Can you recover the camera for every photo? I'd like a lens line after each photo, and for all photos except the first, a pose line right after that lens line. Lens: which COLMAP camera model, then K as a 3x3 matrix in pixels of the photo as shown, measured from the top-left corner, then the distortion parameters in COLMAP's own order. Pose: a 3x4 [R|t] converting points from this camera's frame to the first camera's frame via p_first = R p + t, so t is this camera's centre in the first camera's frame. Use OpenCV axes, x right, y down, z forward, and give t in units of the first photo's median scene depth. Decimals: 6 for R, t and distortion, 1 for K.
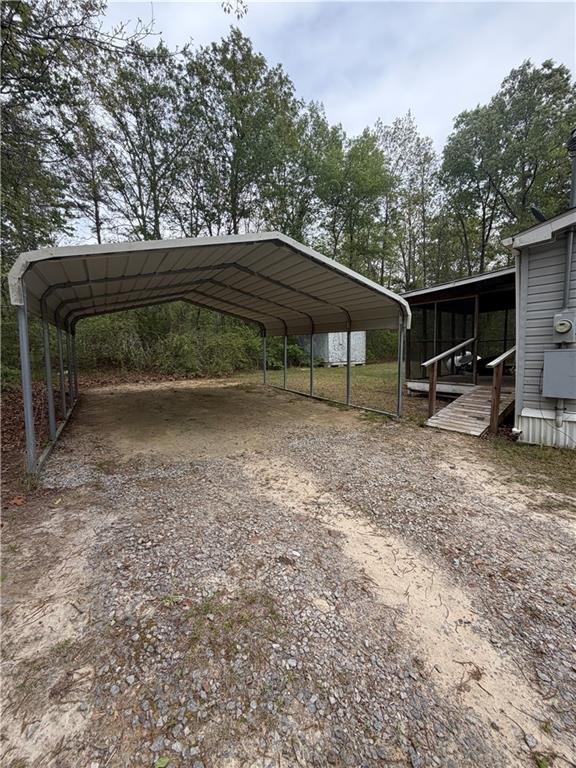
lens RADIAL K [[309.4, 0, 285.4], [0, 309.4, 381.3], [0, 0, 1]] dist [-0.000839, -0.000083]
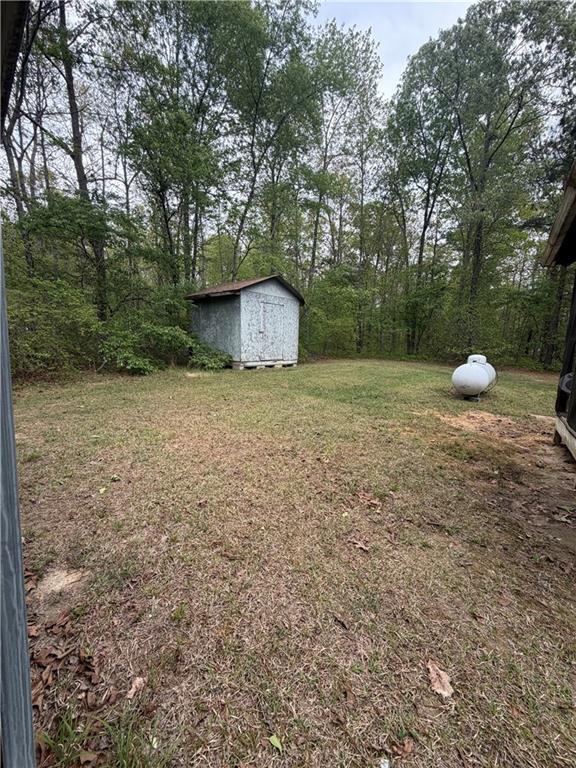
lens RADIAL K [[309.4, 0, 287.6], [0, 309.4, 384.7], [0, 0, 1]] dist [-0.000839, -0.000083]
pose [[0.976005, -0.008180, 0.217595, 0.100009], [0.004791, 0.999859, 0.016096, -0.024448], [-0.217696, -0.014667, 0.975906, 0.389296]]
